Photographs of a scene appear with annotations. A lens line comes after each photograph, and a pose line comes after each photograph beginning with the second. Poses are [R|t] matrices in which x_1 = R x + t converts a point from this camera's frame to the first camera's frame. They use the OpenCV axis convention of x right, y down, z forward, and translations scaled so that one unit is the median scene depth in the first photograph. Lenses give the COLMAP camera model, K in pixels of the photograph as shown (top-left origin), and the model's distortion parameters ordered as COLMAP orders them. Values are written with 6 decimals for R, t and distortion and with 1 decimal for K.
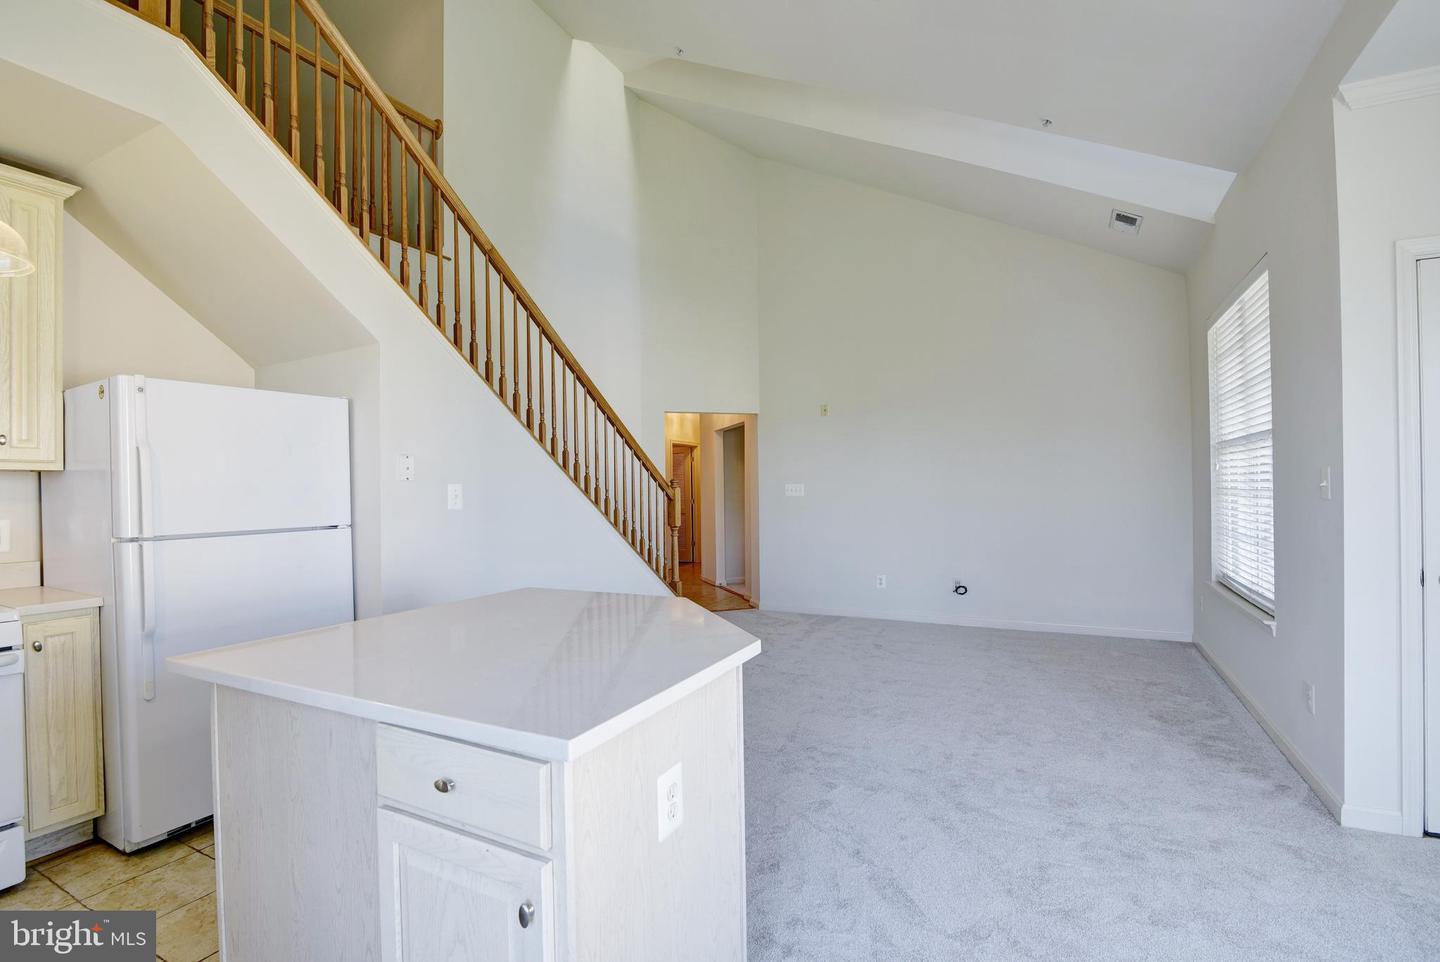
lens RADIAL K [[669.0, 0, 726.5], [0, 669.0, 485.1], [0, 0, 1]] dist [-0.018318, 0.000506]
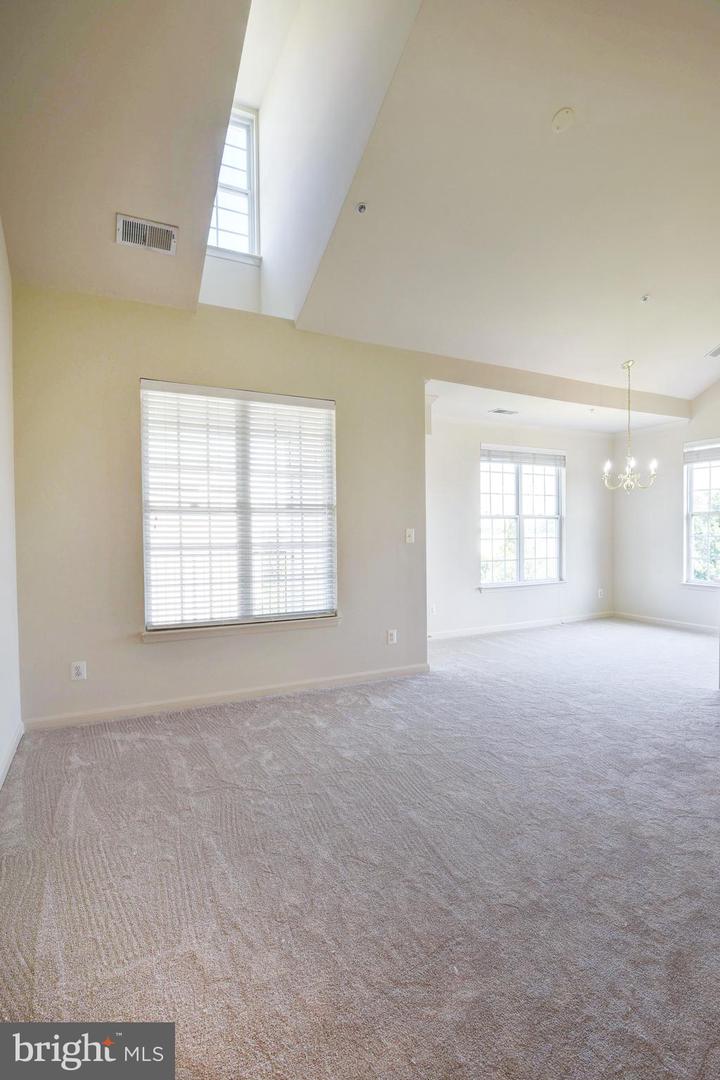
lens RADIAL K [[540.4, 0, 362.6], [0, 540.4, 543.8], [0, 0, 1]] dist [-0.005442, -0.000255]
pose [[-0.815519, 0.007978, 0.578675, -0.061739], [0.015087, 0.999858, 0.007477, 0.007436], [-0.578533, 0.014828, -0.815524, 2.807720]]
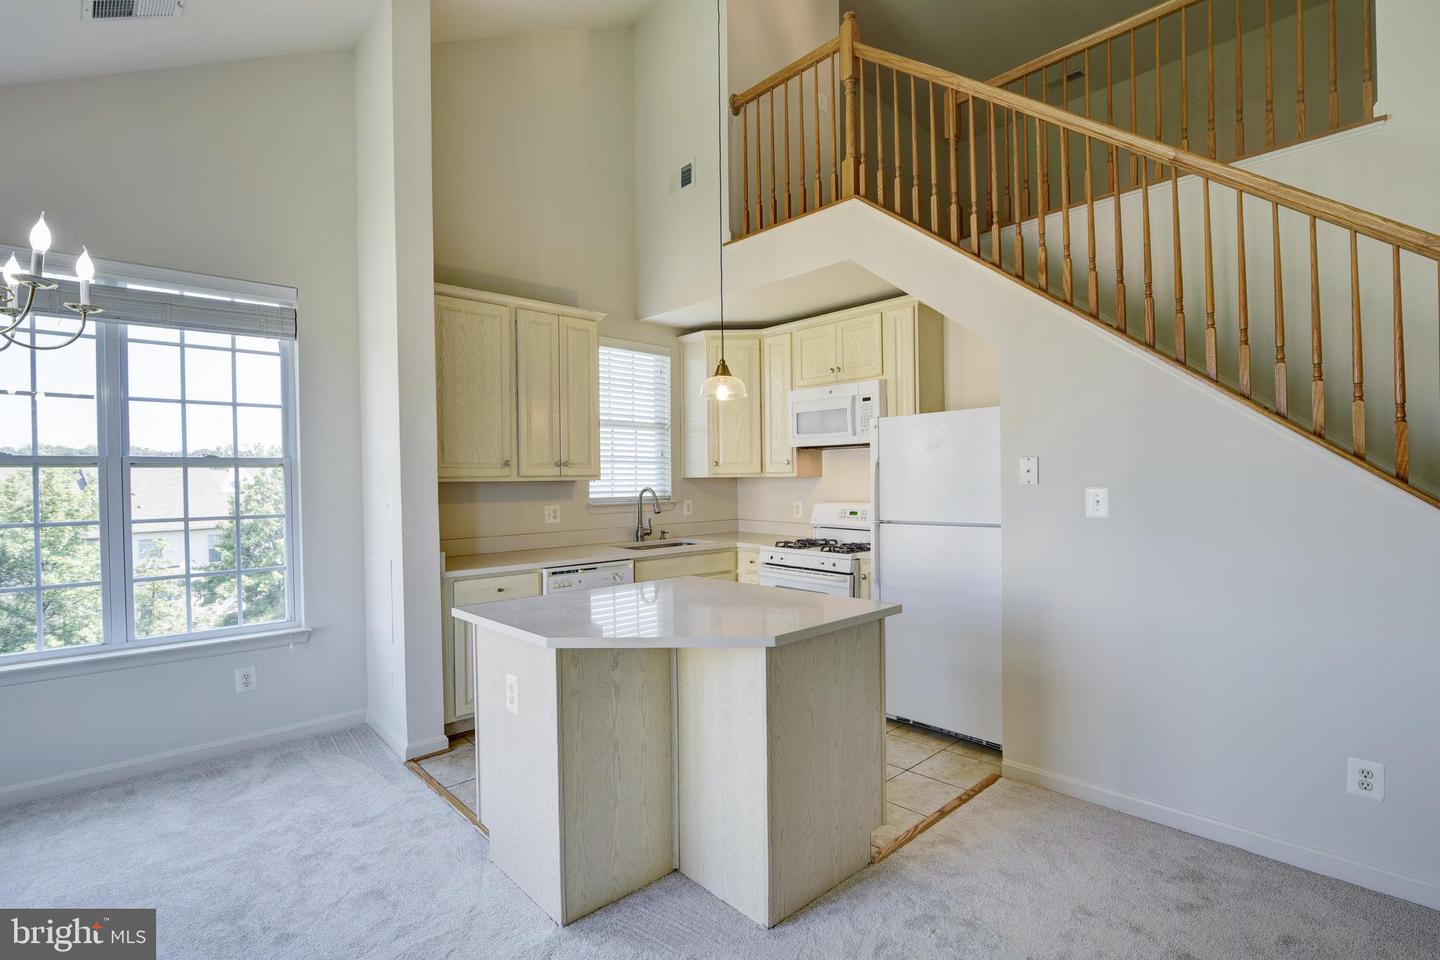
lens RADIAL K [[669.0, 0, 716.3], [0, 669.0, 492.4], [0, 0, 1]] dist [-0.018318, 0.000506]
pose [[-0.334452, 0.038796, -0.941614, 0.715900], [0.026426, 0.999145, 0.031780, -0.046104], [0.942042, -0.014254, -0.335191, 1.134795]]
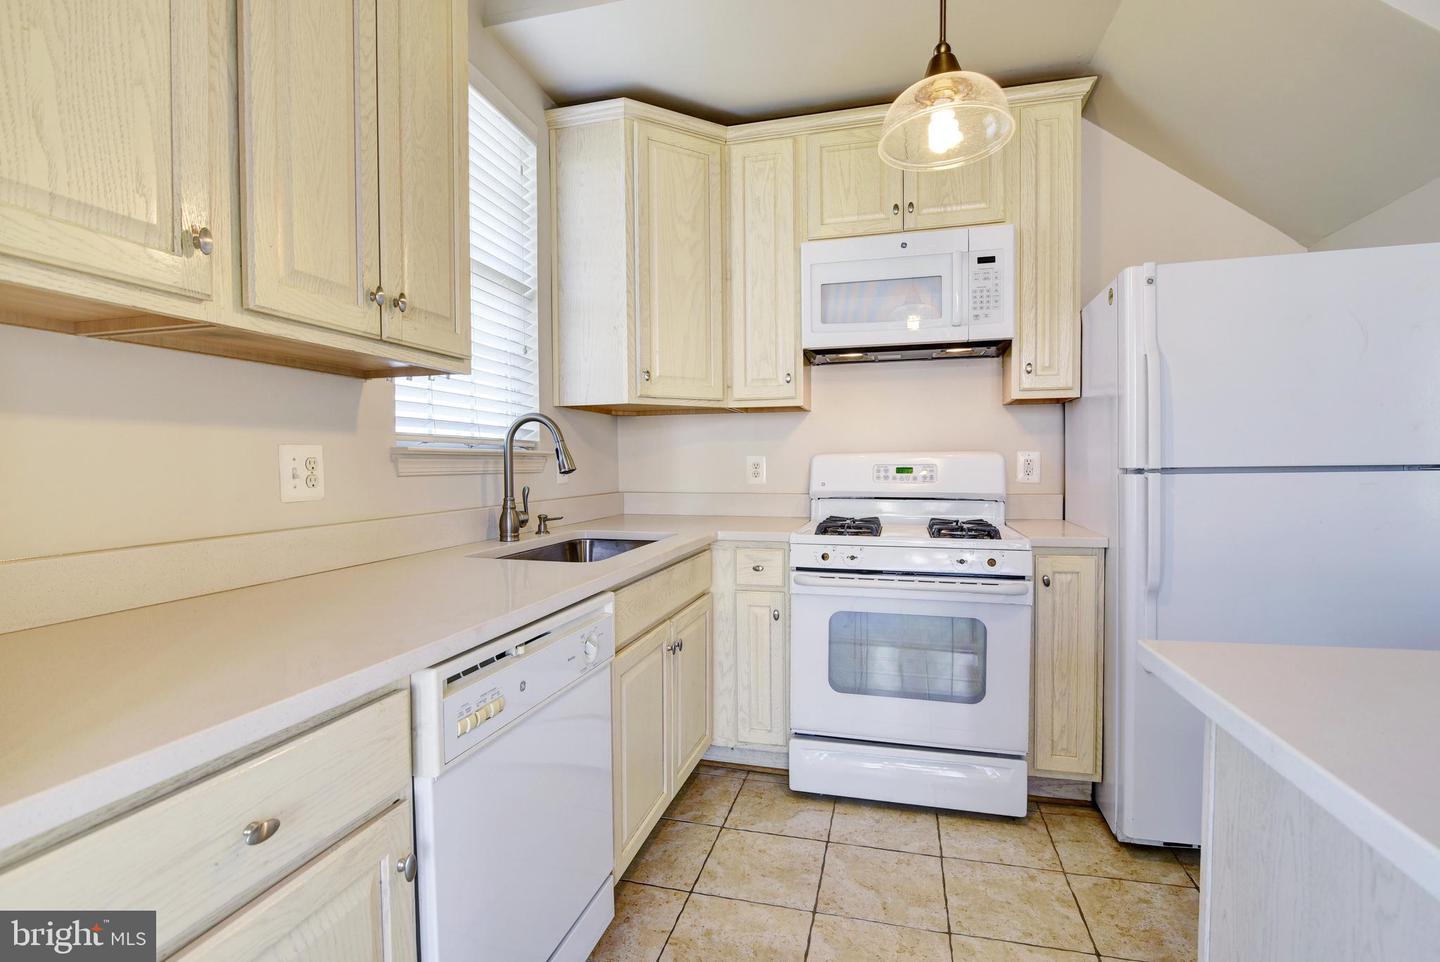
lens RADIAL K [[669.0, 0, 718.6], [0, 669.0, 489.4], [0, 0, 1]] dist [-0.018318, 0.000506]
pose [[0.221789, 0.053196, -0.973643, -0.214409], [0.015964, 0.998179, 0.058173, 0.048193], [0.974964, -0.028446, 0.220535, 0.309328]]
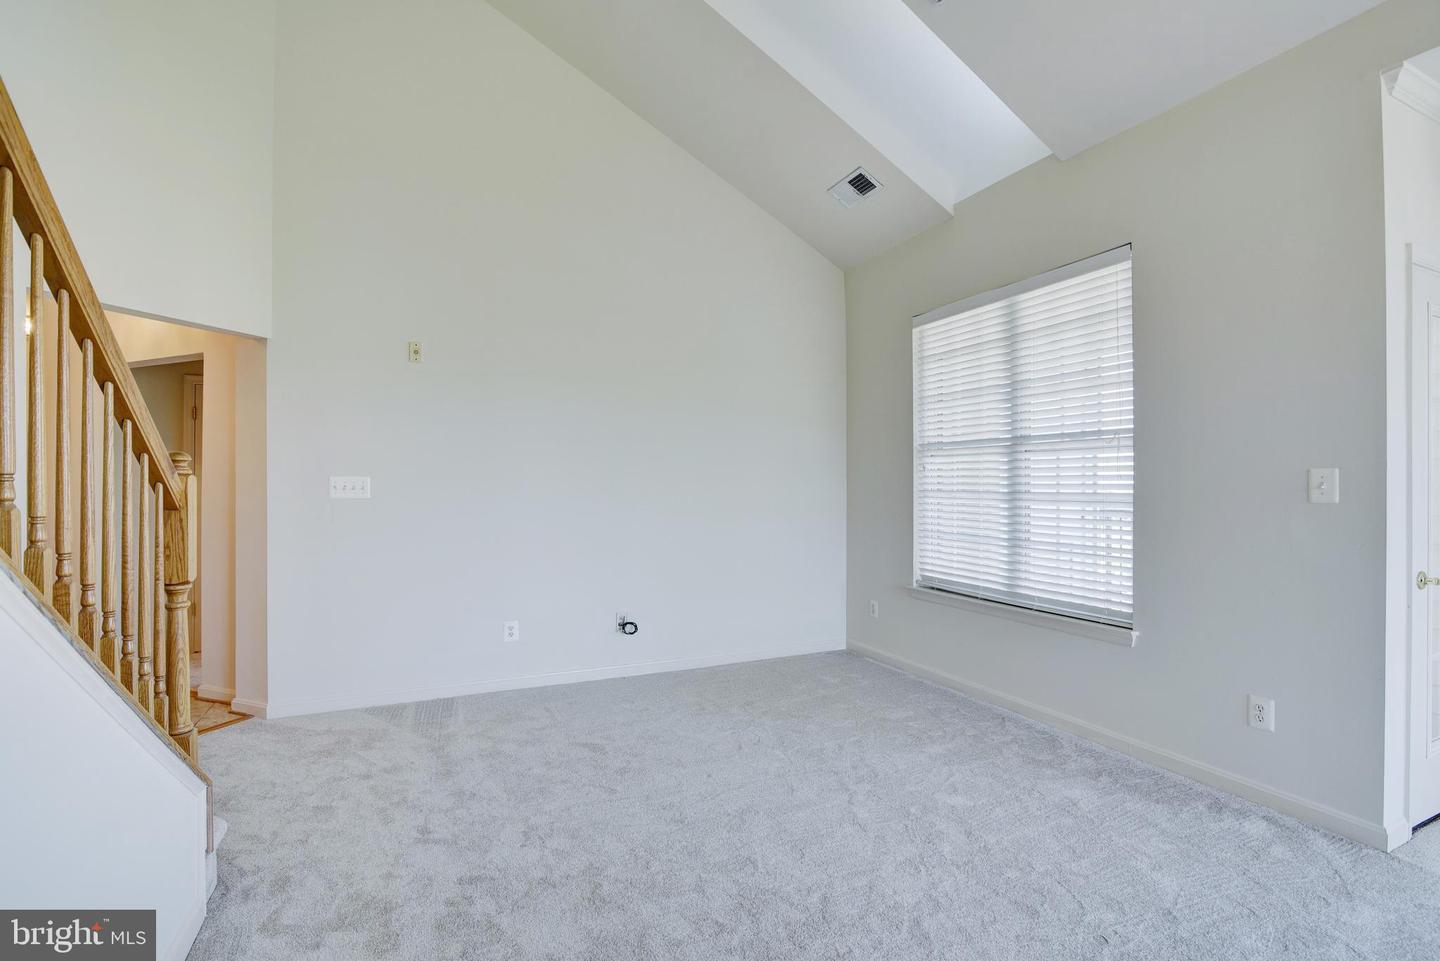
lens RADIAL K [[669.0, 0, 724.5], [0, 669.0, 485.9], [0, 0, 1]] dist [-0.018318, 0.000506]
pose [[0.619510, 0.014332, 0.784858, -0.386776], [-0.013774, 0.999878, -0.007385, 0.015891], [-0.784868, -0.006236, 0.619632, 1.157978]]
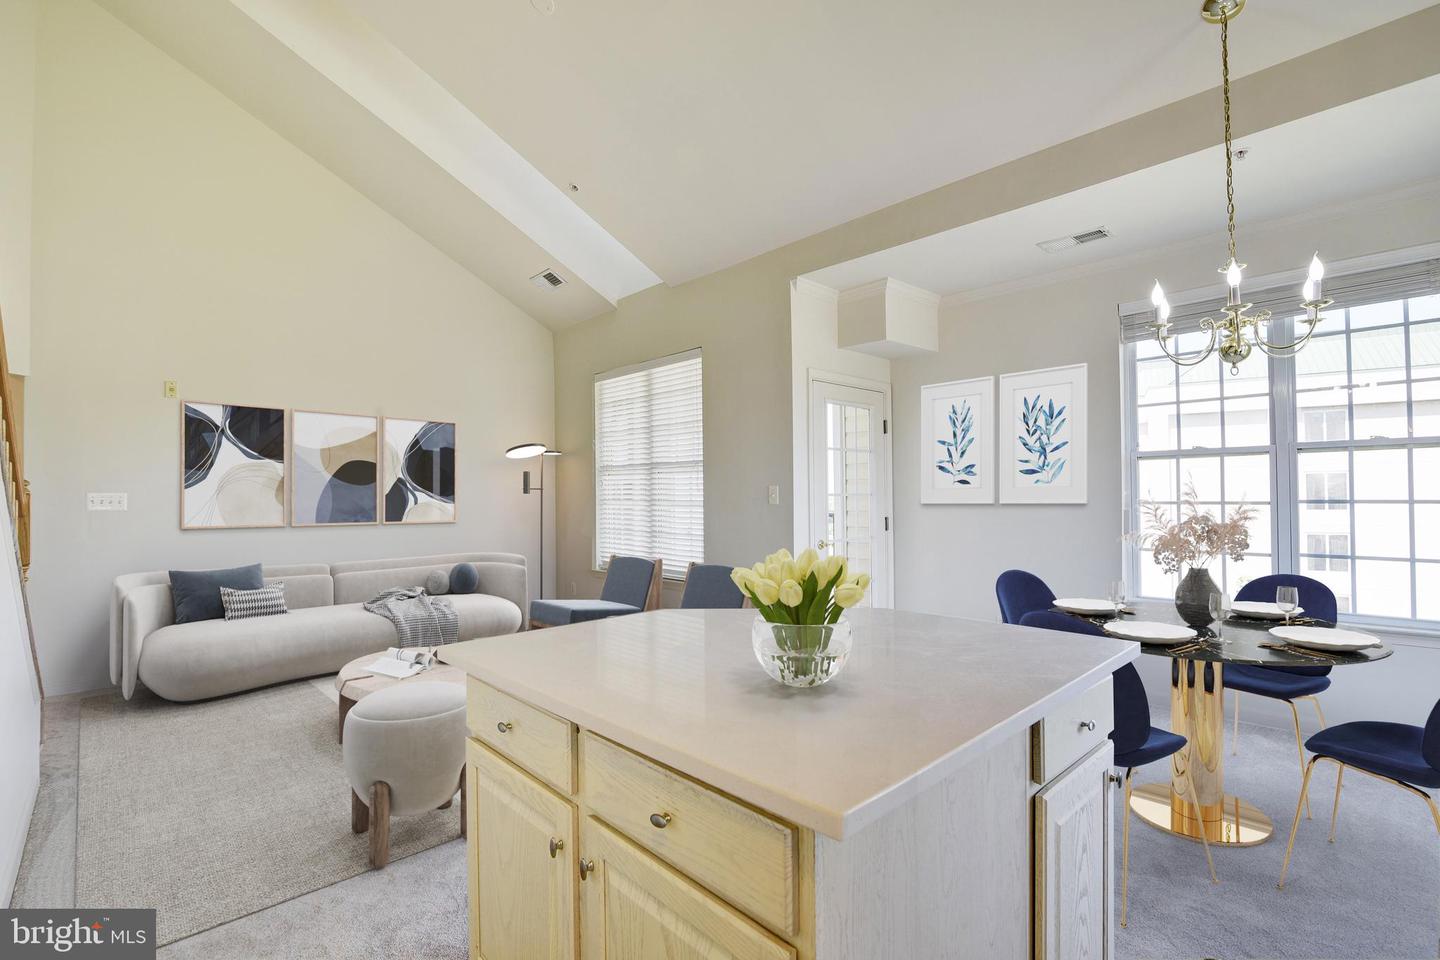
lens RADIAL K [[669.0, 0, 725.6], [0, 669.0, 486.4], [0, 0, 1]] dist [-0.018318, 0.000506]
pose [[0.342223, 0.022764, 0.939343, -0.850012], [-0.002173, 0.999723, -0.023436, 0.017181], [-0.939616, 0.005979, 0.342178, 0.548406]]
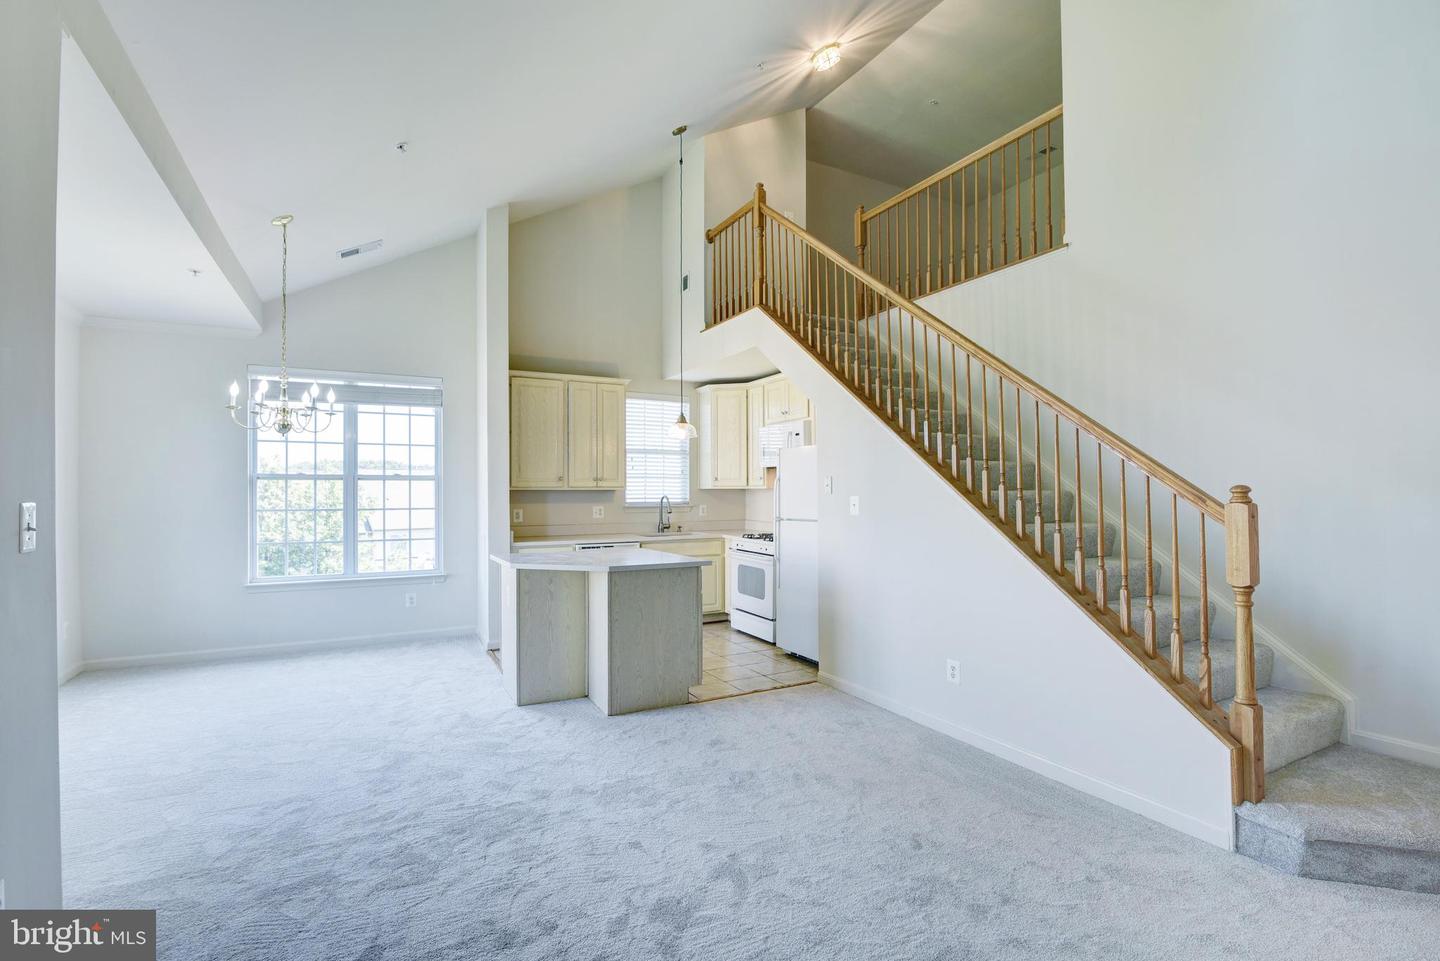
lens RADIAL K [[669.0, 0, 718.9], [0, 669.0, 485.9], [0, 0, 1]] dist [-0.018318, 0.000506]
pose [[-0.567458, 0.010293, -0.823338, 1.136206], [0.020348, 0.999792, -0.001525, -0.033701], [0.823151, -0.017618, -0.567550, 2.087830]]
